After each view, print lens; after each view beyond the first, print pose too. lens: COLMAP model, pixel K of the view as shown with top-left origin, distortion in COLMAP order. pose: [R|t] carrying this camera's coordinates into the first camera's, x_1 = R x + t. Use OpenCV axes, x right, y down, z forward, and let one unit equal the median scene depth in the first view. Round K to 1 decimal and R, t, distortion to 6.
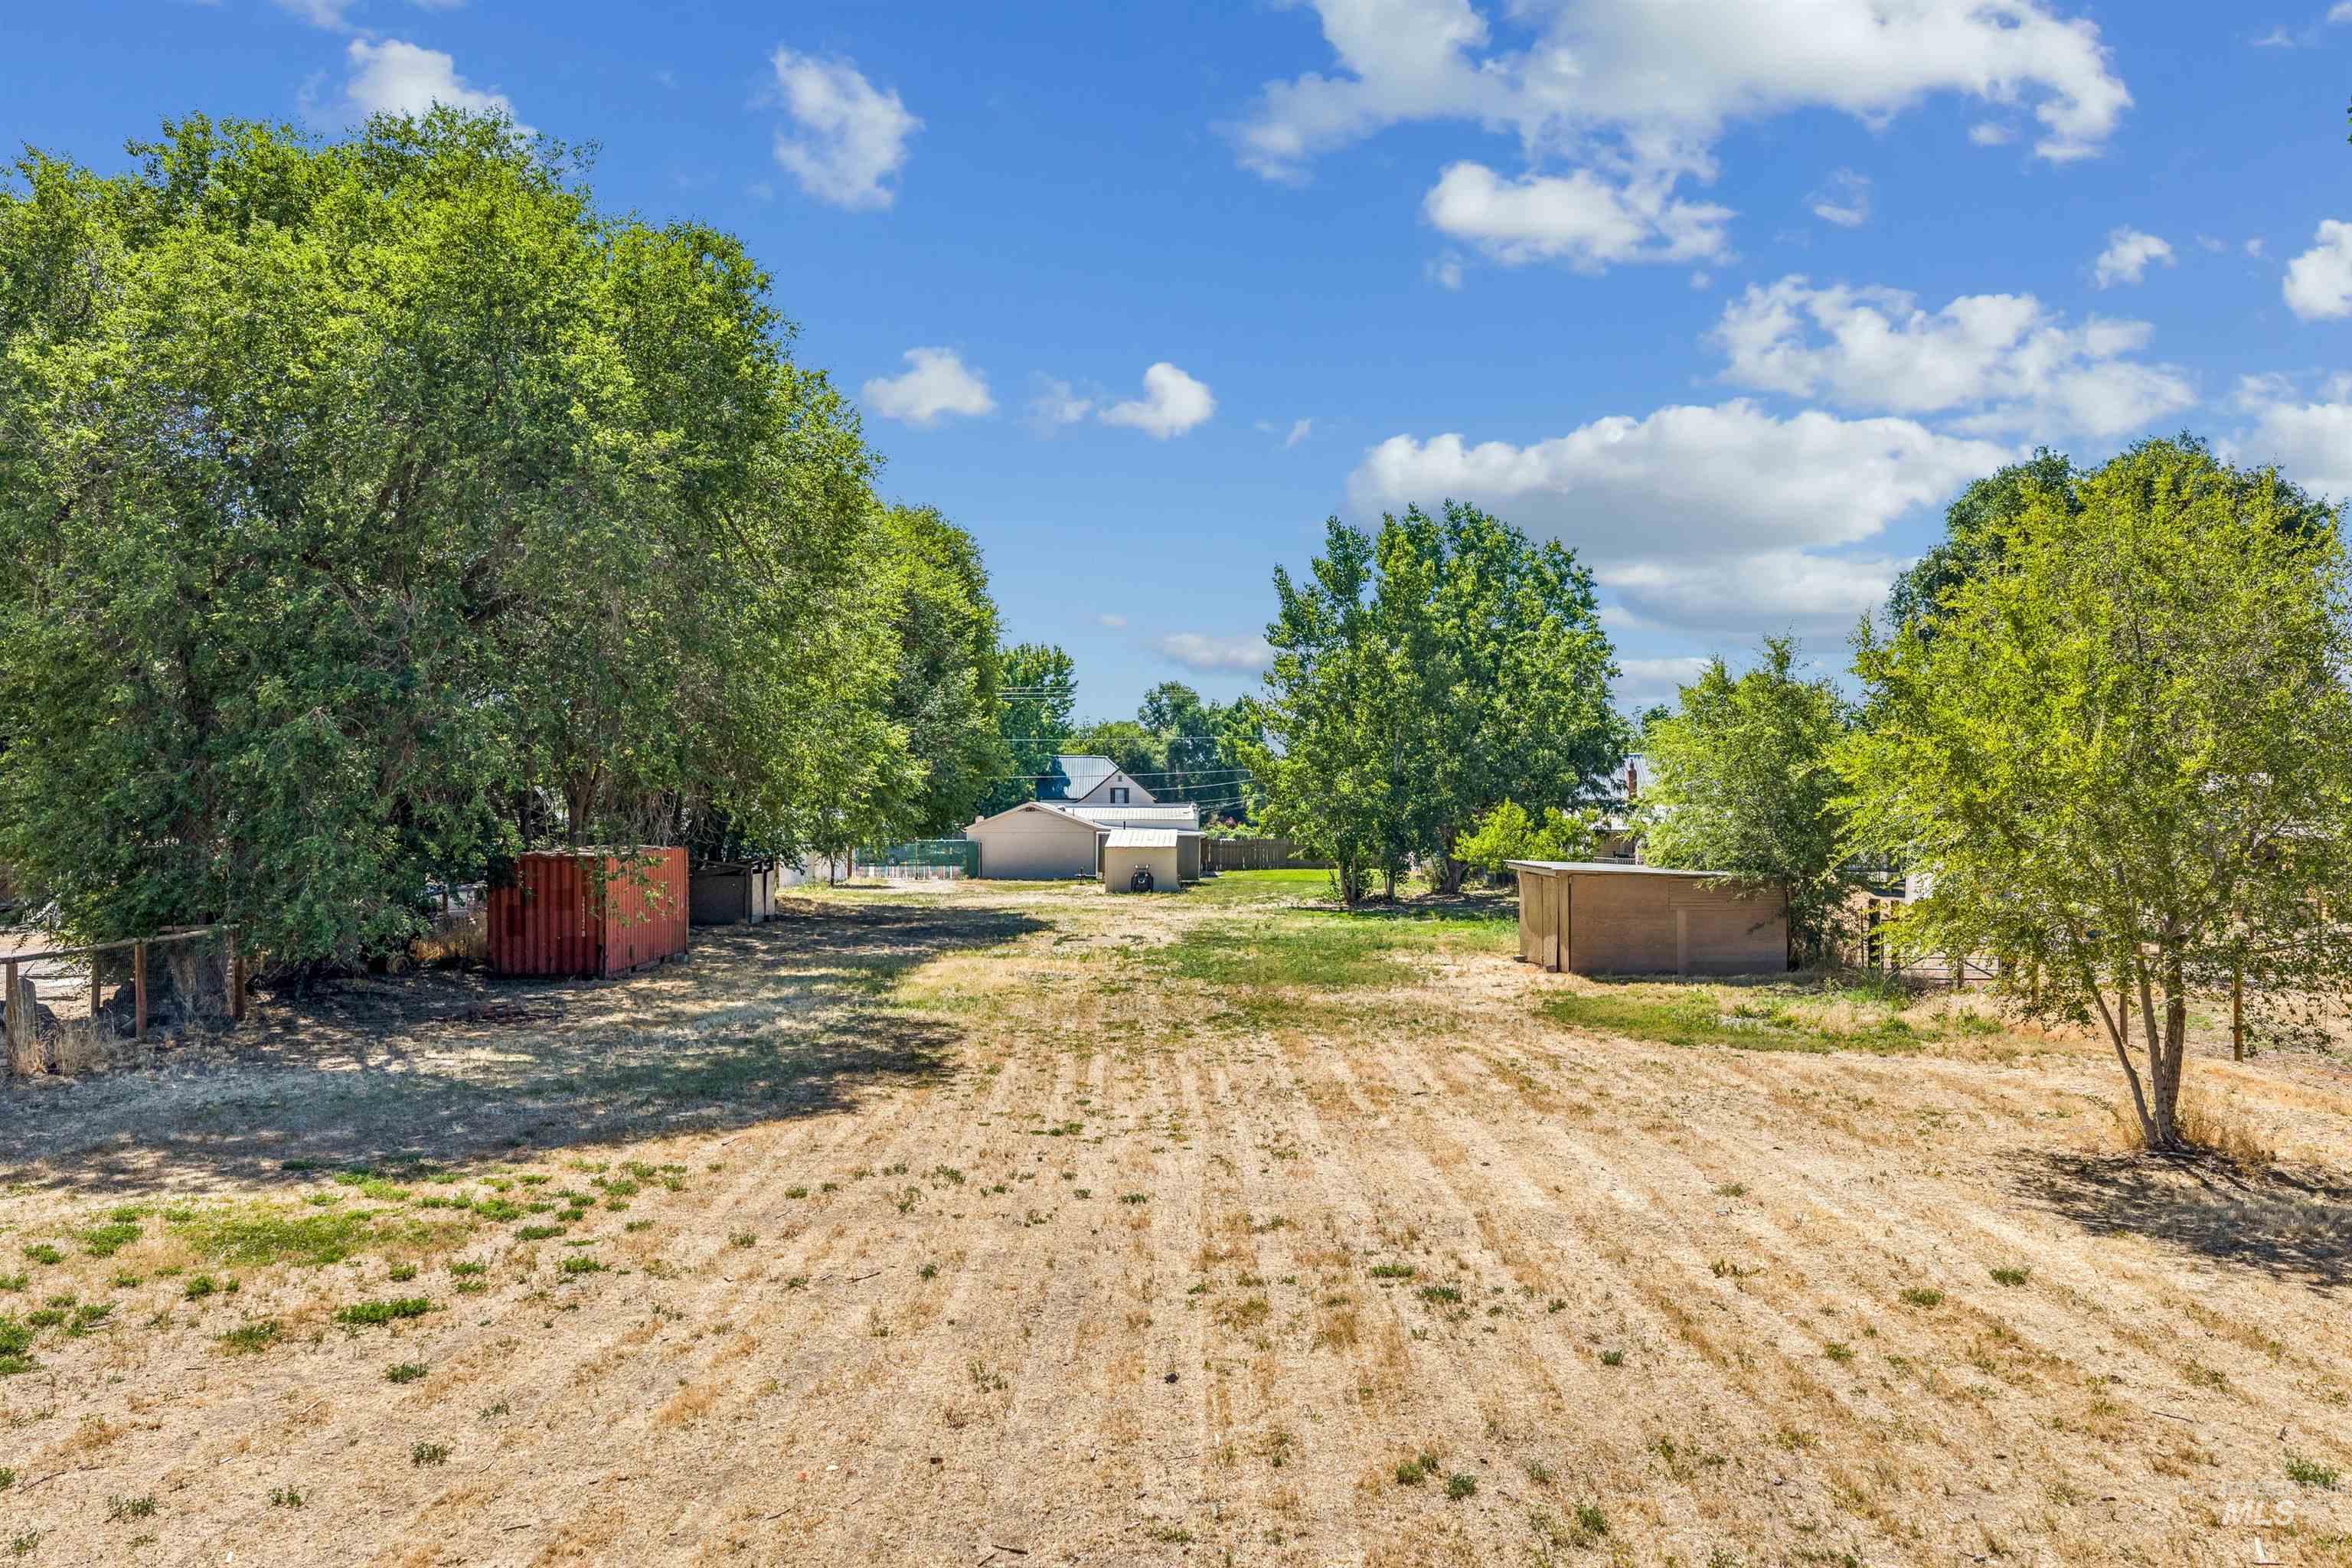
lens RADIAL K [[1917.6, 0, 1176.0], [0, 1917.6, 784.0], [0, 0, 1]] dist [0.006317, -0.002231]
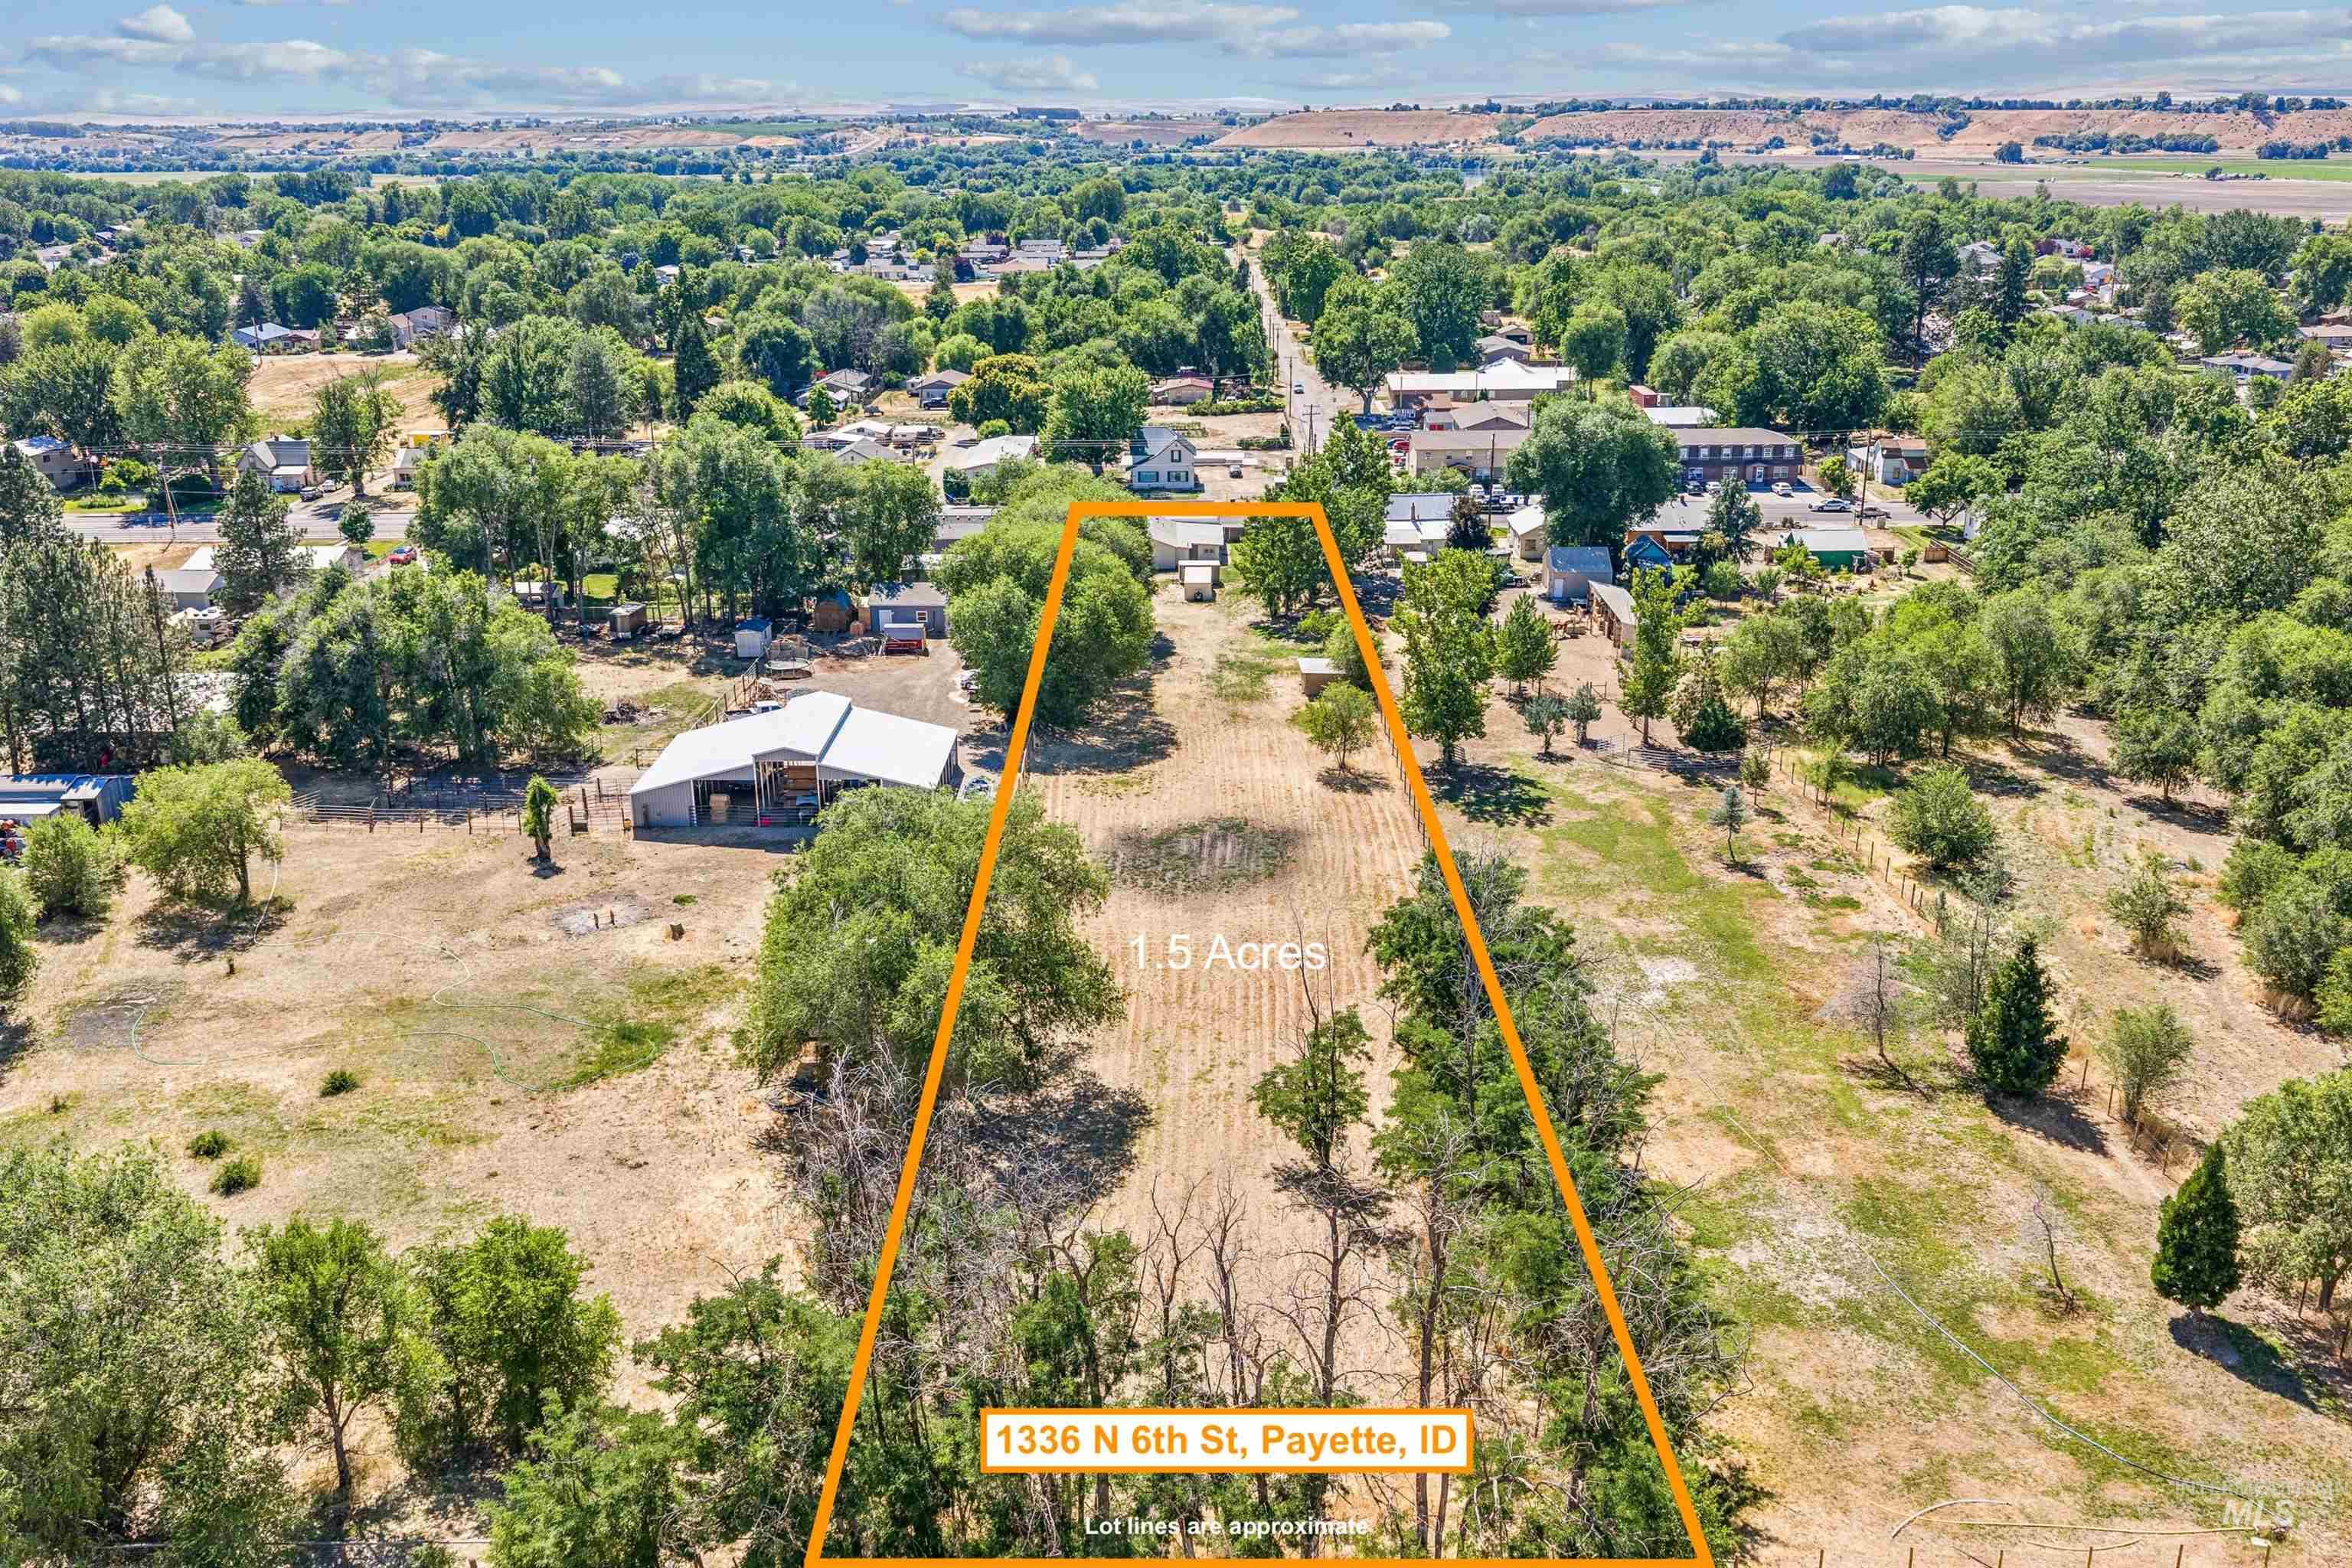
lens RADIAL K [[1917.6, 0, 1176.0], [0, 1917.6, 784.0], [0, 0, 1]] dist [0.006317, -0.002231]
pose [[0.999948, -0.002018, -0.010016, -0.024766], [0.005235, 0.943041, 0.332634, -0.651075], [0.008775, -0.332669, 0.943003, -1.771591]]
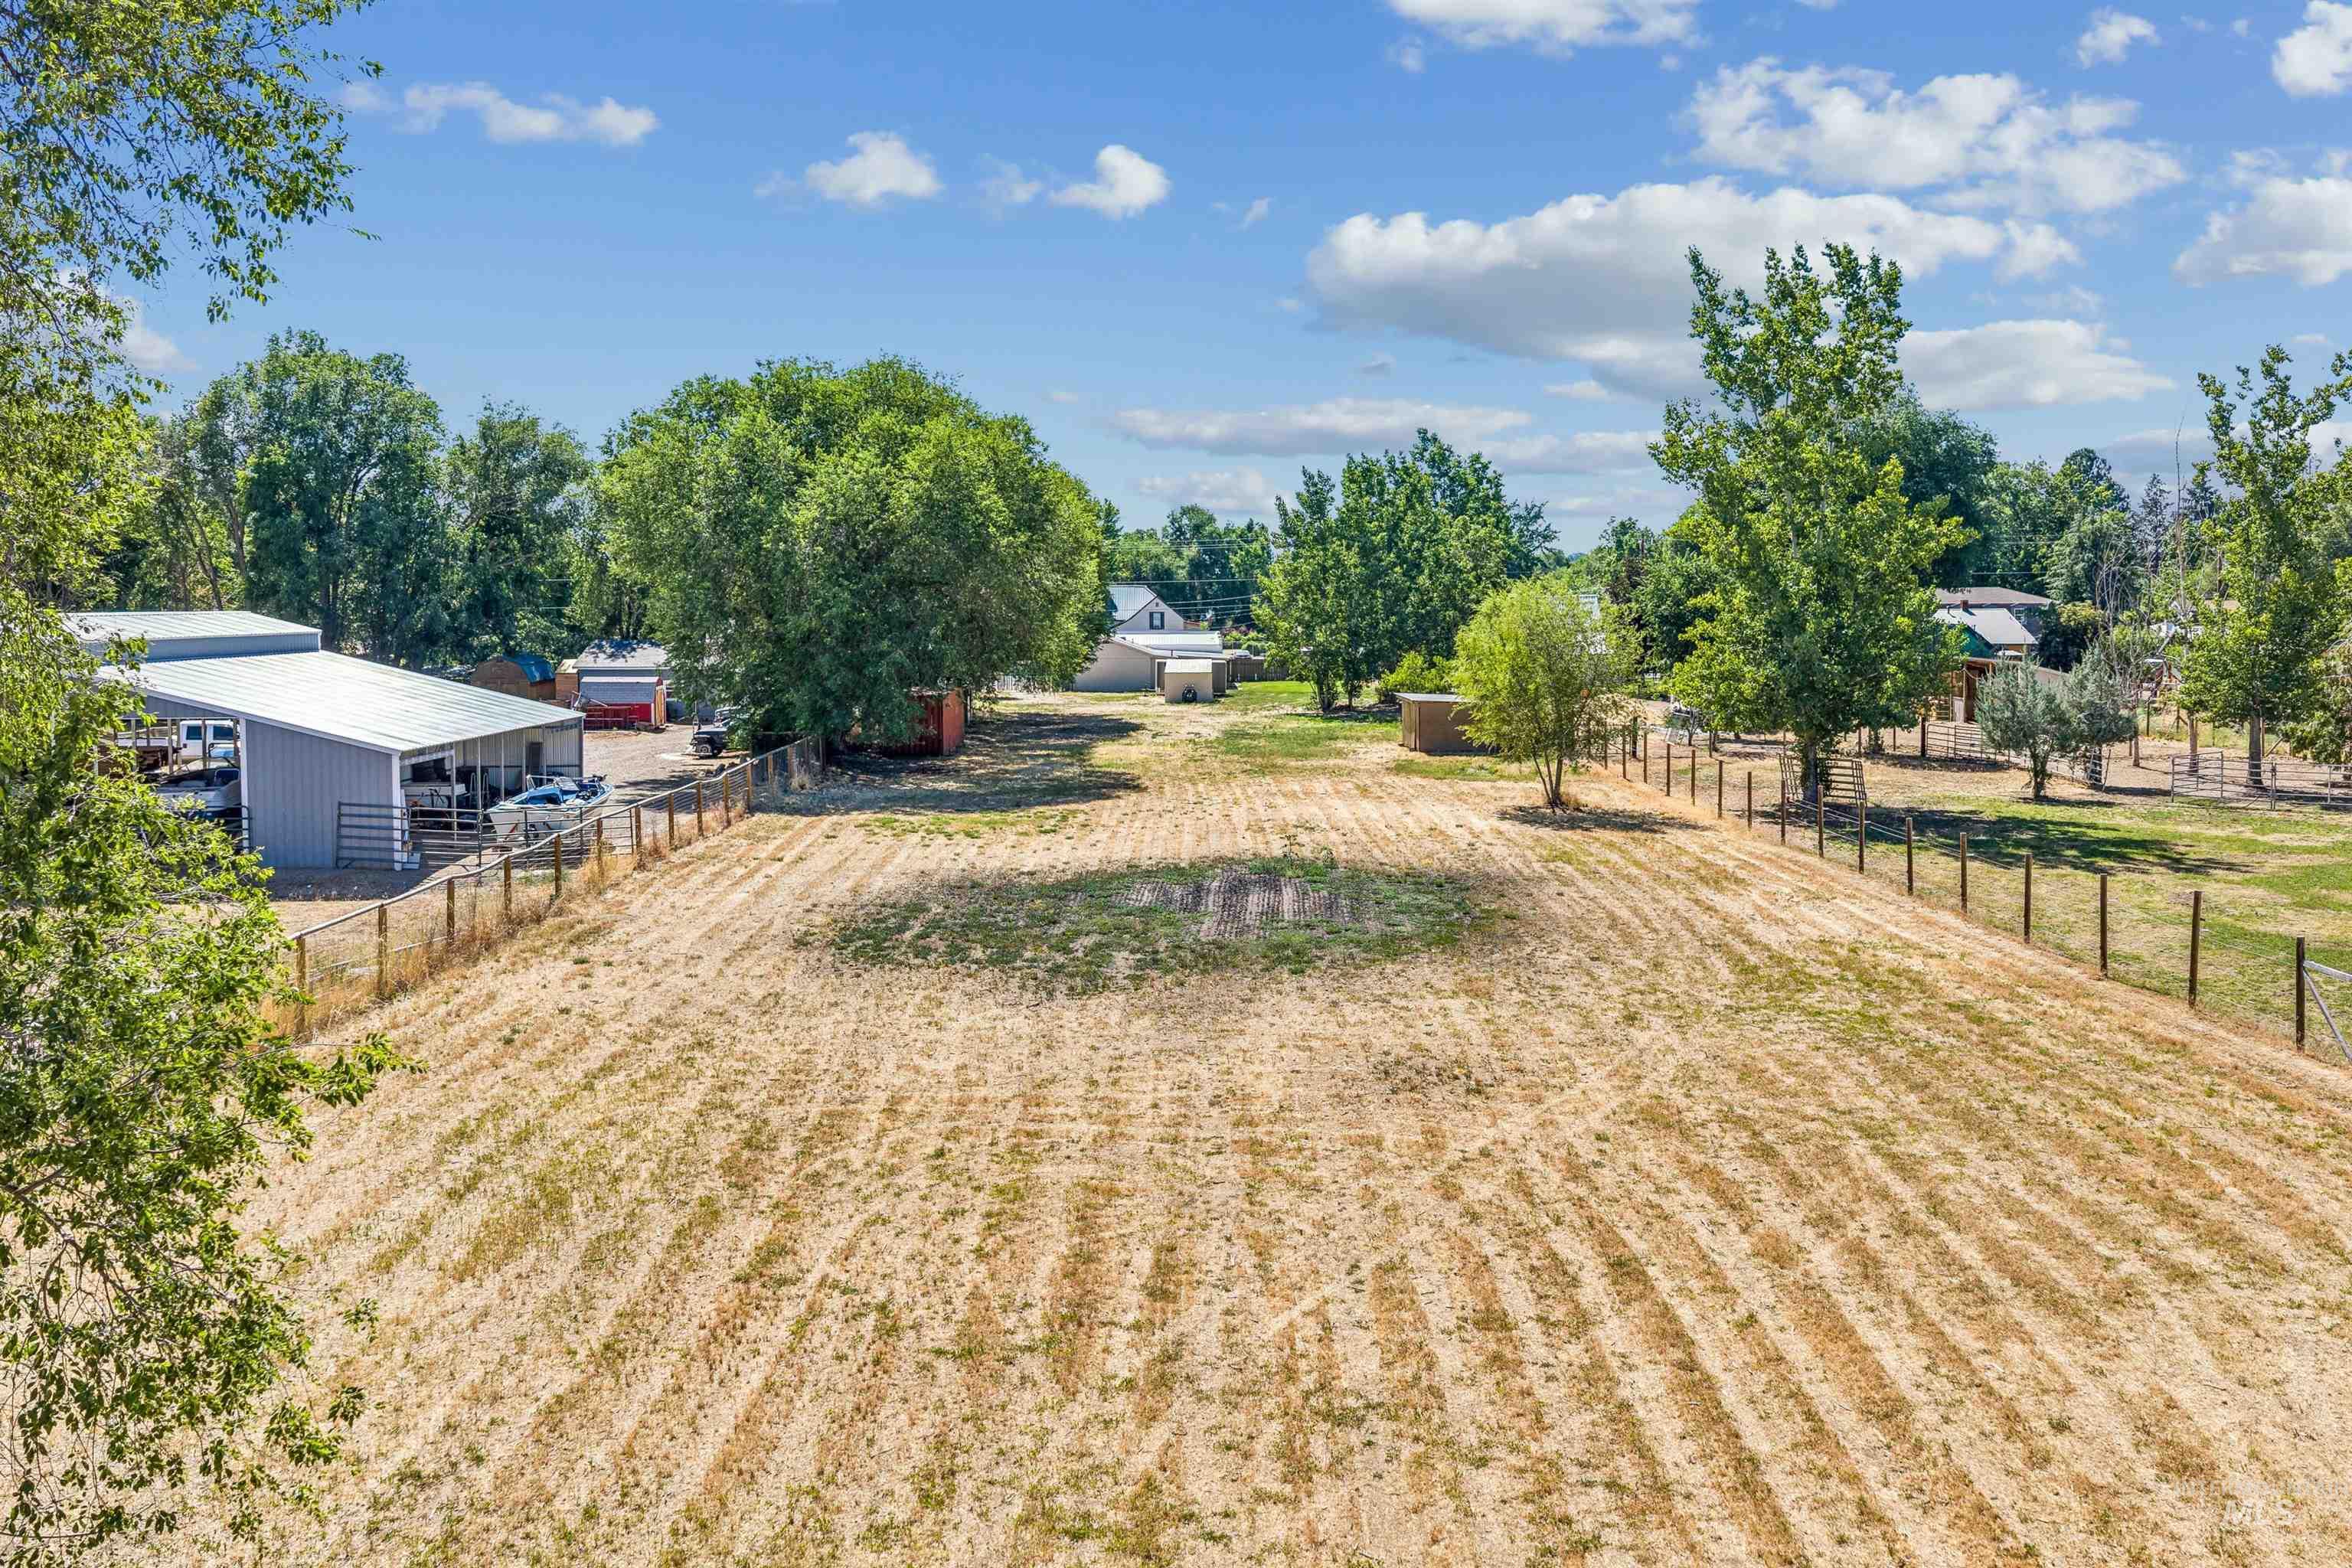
lens RADIAL K [[1917.6, 0, 1176.0], [0, 1917.6, 784.0], [0, 0, 1]] dist [0.006317, -0.002231]
pose [[0.999973, -0.004855, -0.005538, -0.022306], [0.005433, 0.993965, 0.109565, -0.050302], [0.004973, -0.109592, 0.993964, -0.566530]]
